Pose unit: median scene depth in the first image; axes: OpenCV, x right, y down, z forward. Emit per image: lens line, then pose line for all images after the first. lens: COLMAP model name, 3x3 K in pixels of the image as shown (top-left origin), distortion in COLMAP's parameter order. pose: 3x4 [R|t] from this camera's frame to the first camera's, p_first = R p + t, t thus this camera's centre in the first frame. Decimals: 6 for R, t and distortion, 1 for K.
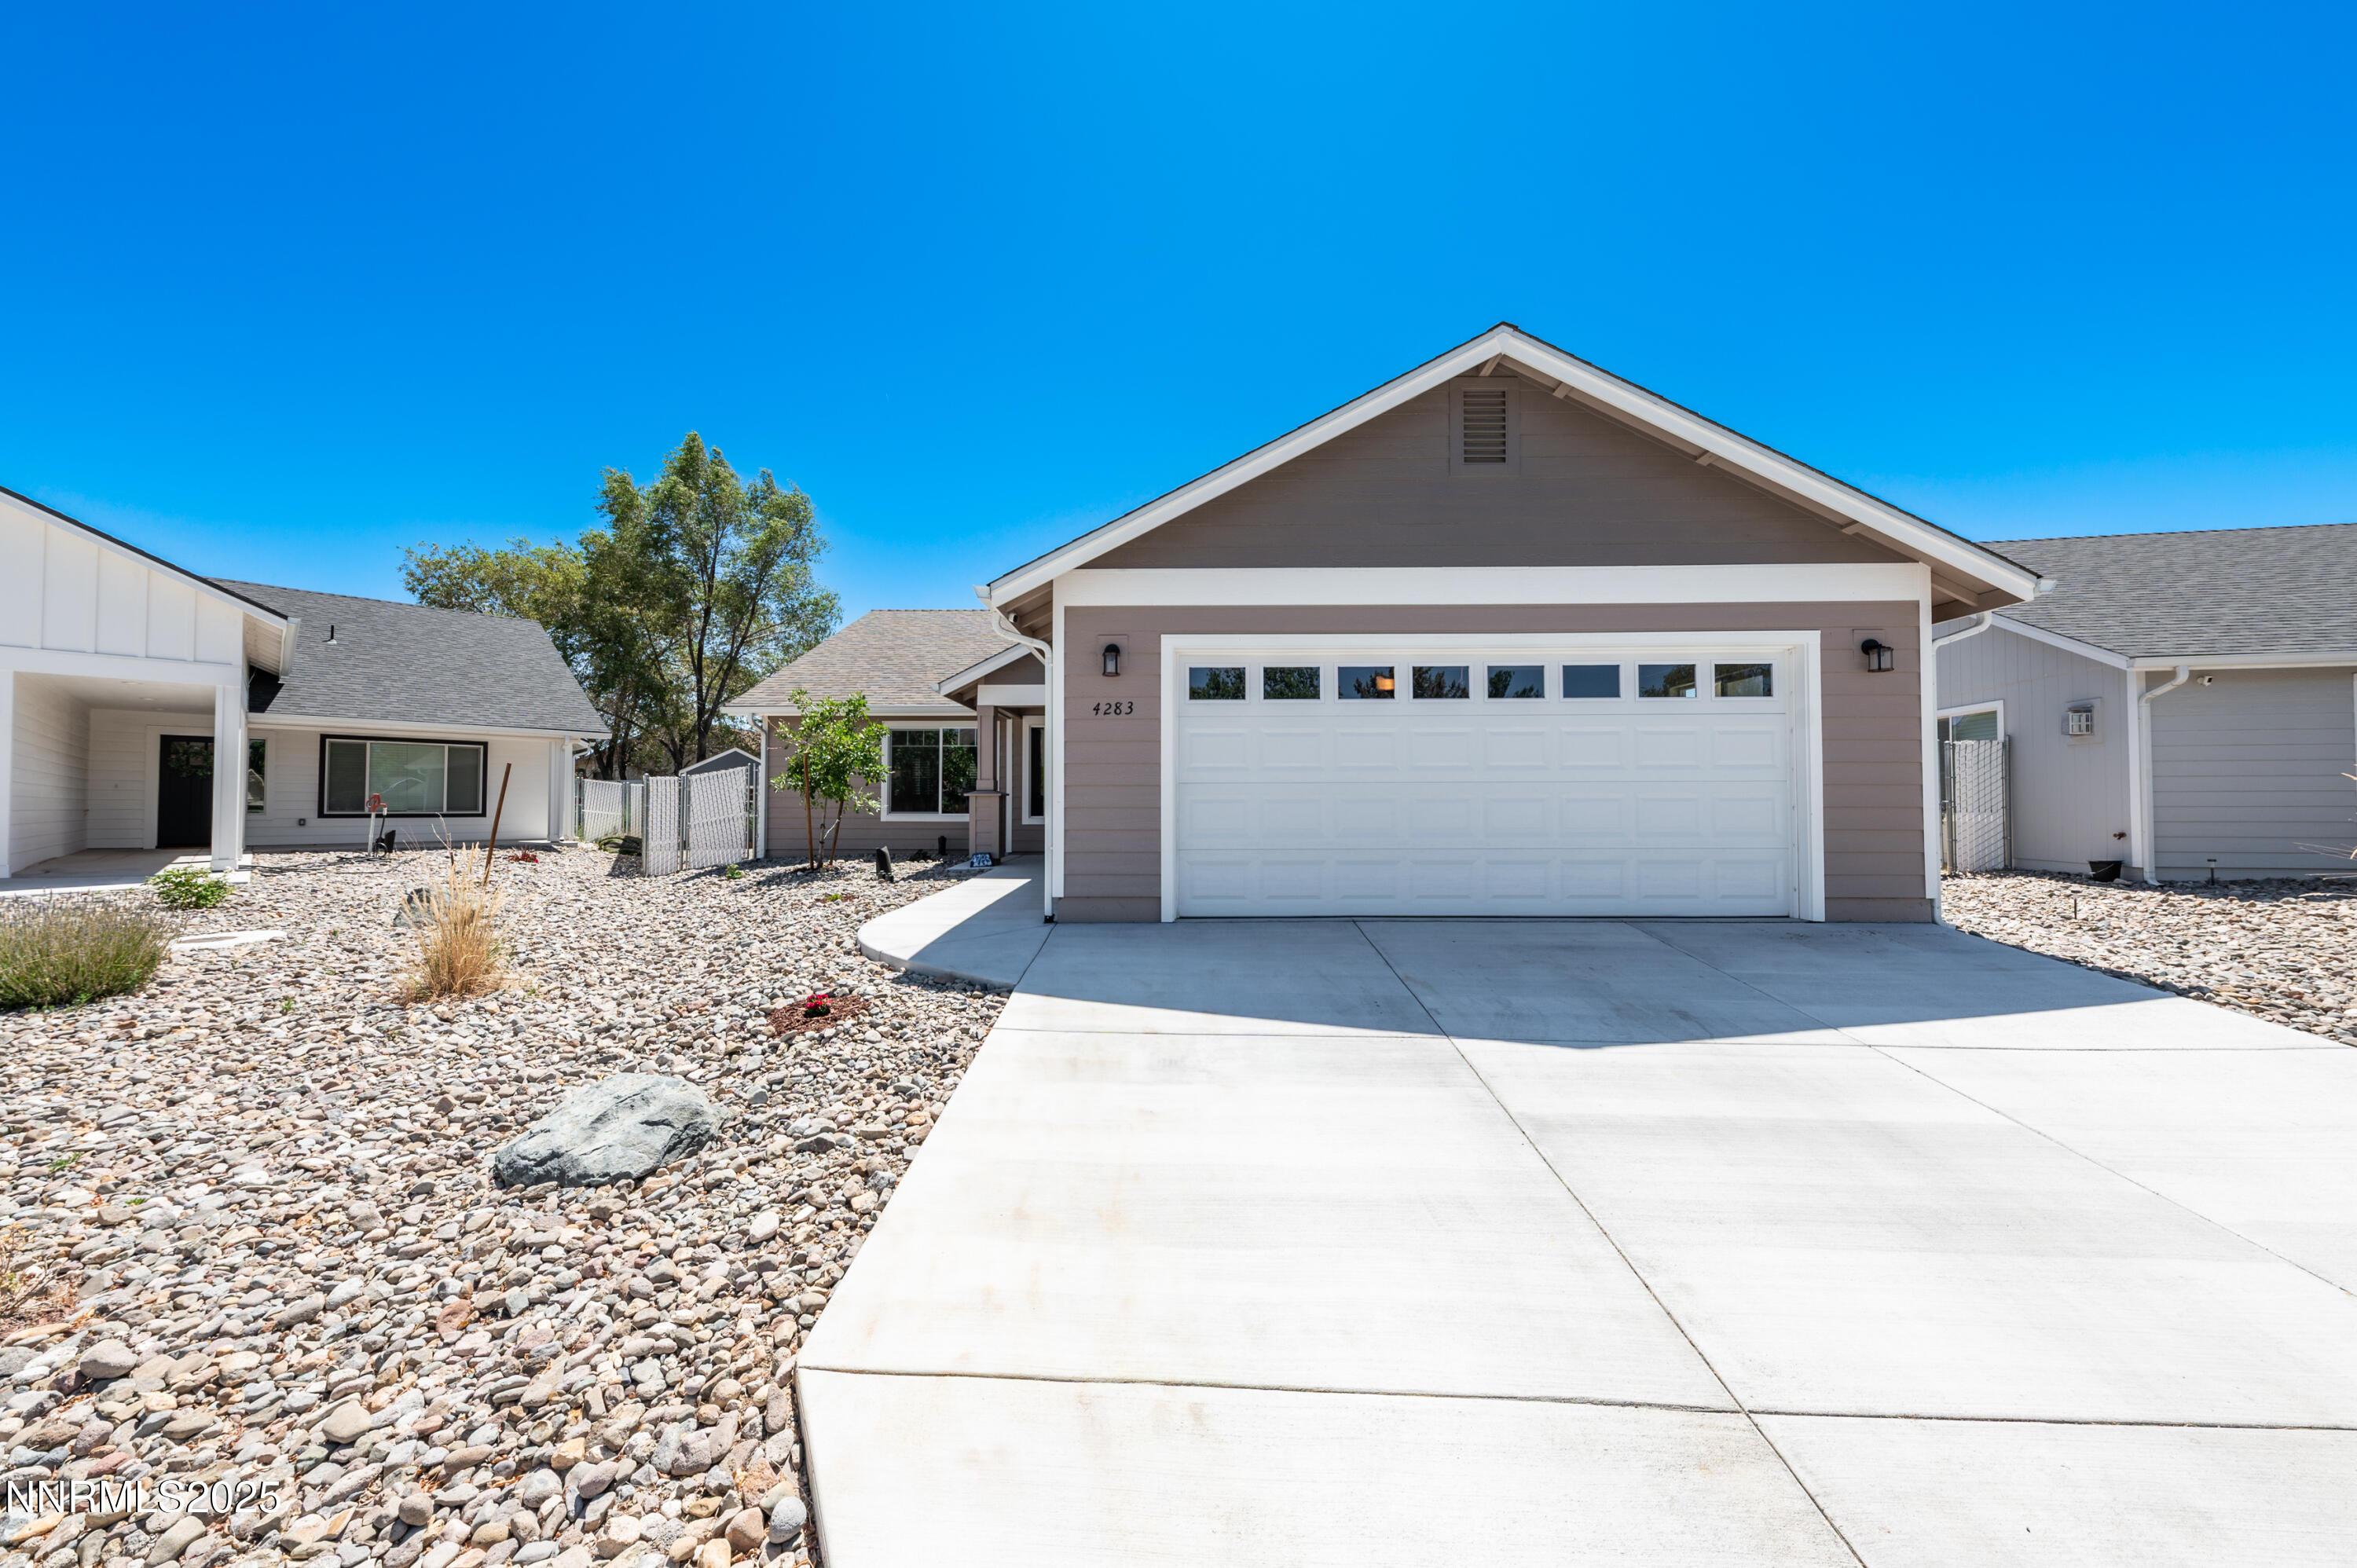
lens RADIAL K [[820.9, 0, 1185.5], [0, 820.9, 775.5], [0, 0, 1]] dist [0.009276, -0.003253]
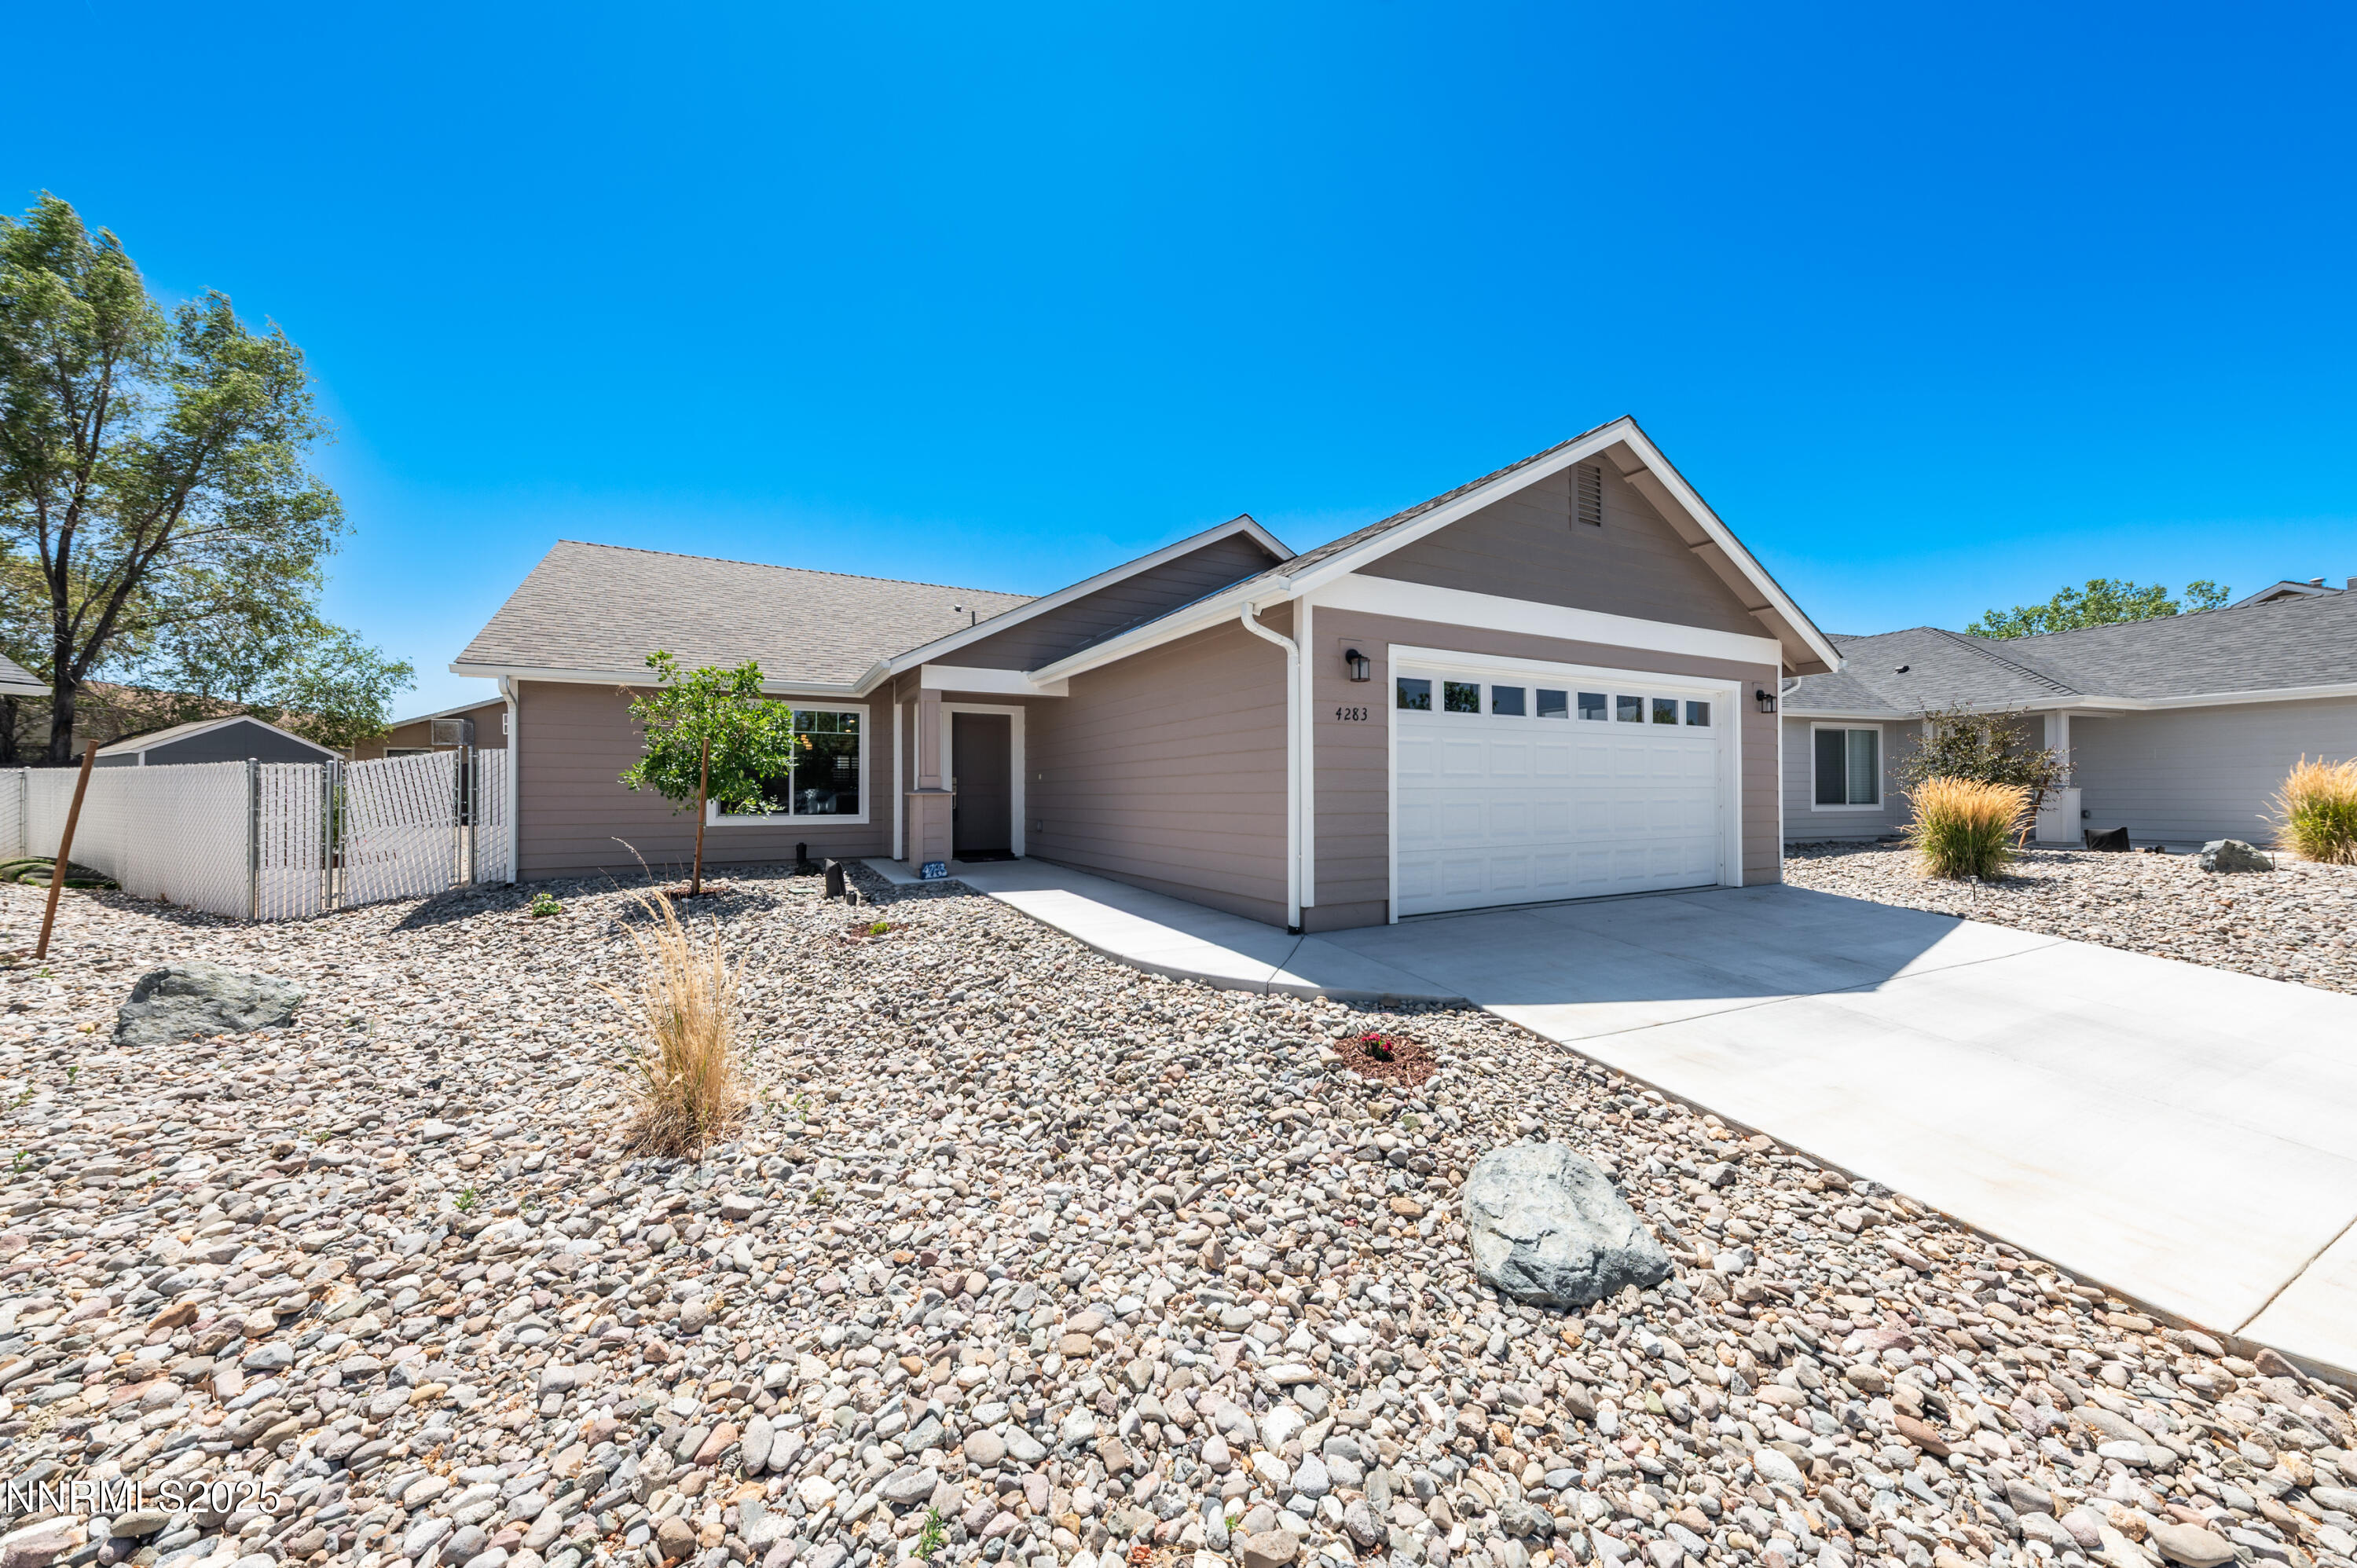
lens RADIAL K [[820.9, 0, 1180.2], [0, 820.9, 771.3], [0, 0, 1]] dist [0.009276, -0.003253]
pose [[0.877034, 0.010791, 0.480308, -0.745390], [-0.015545, 0.999862, 0.005922, -0.014519], [-0.480177, -0.012660, 0.877080, 0.221301]]
